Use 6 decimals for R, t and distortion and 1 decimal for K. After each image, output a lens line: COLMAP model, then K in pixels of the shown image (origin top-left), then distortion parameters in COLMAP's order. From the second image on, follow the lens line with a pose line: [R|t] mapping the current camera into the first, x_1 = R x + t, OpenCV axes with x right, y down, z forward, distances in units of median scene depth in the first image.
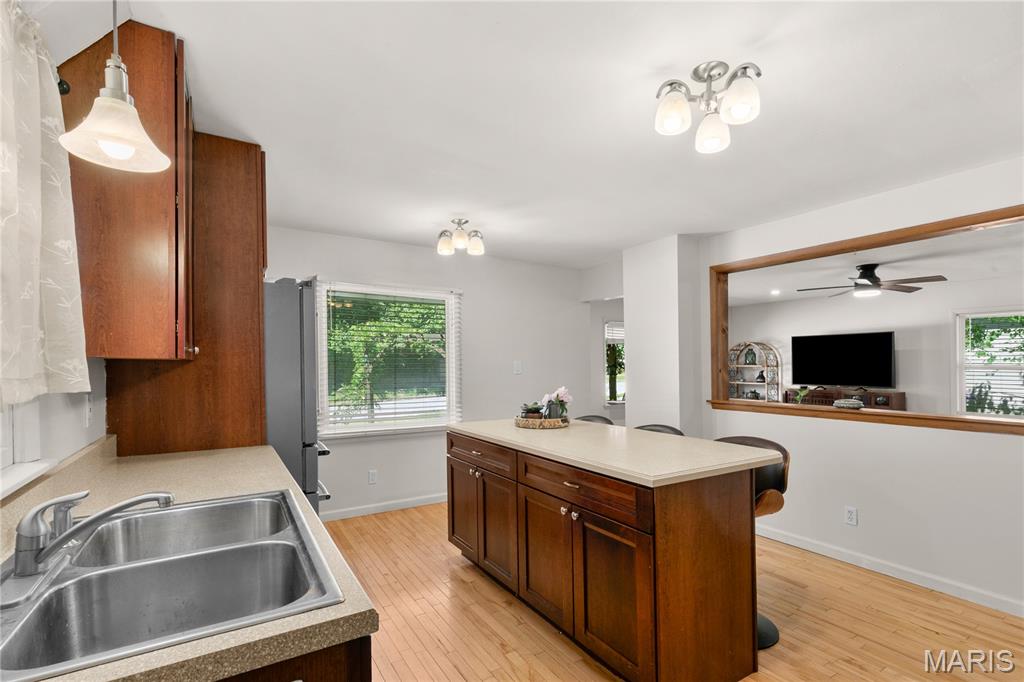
lens RADIAL K [[481.9, 0, 514.5], [0, 481.9, 370.9], [0, 0, 1]] dist [0.012679, -0.000097]
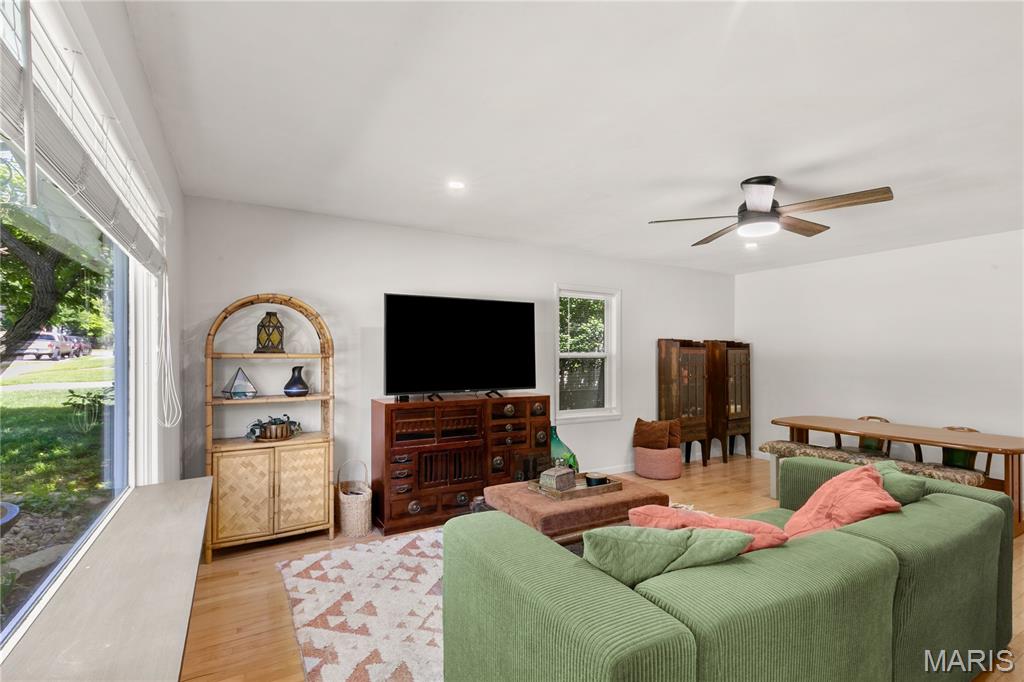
lens RADIAL K [[469.3, 0, 514.9], [0, 469.3, 356.9], [0, 0, 1]] dist [0.017616, 0.000101]
pose [[0.034490, 0.000999, 0.999405, 0.140193], [0.018131, 0.999834, -0.001625, -0.006636], [-0.999241, 0.018176, 0.034466, 1.001814]]
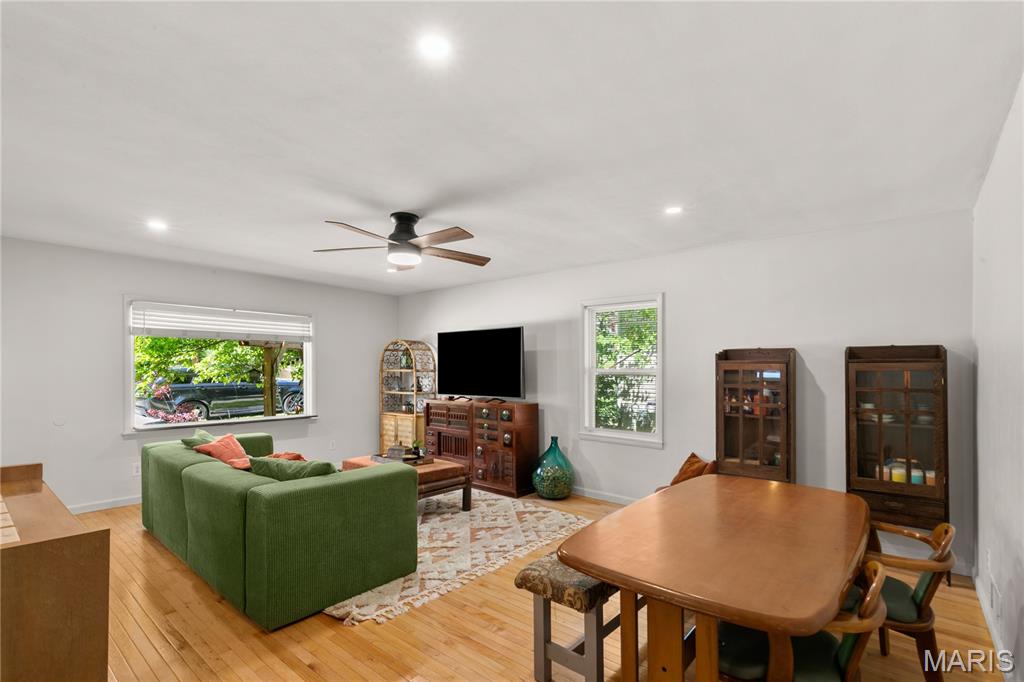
lens RADIAL K [[462.2, 0, 530.8], [0, 462.2, 372.0], [0, 0, 1]] dist [0.000389, 0.000019]
pose [[0.943248, -0.004229, 0.332064, 0.544840], [0.005044, 0.999986, -0.001595, -0.006844], [-0.332052, 0.003179, 0.943256, 0.293212]]
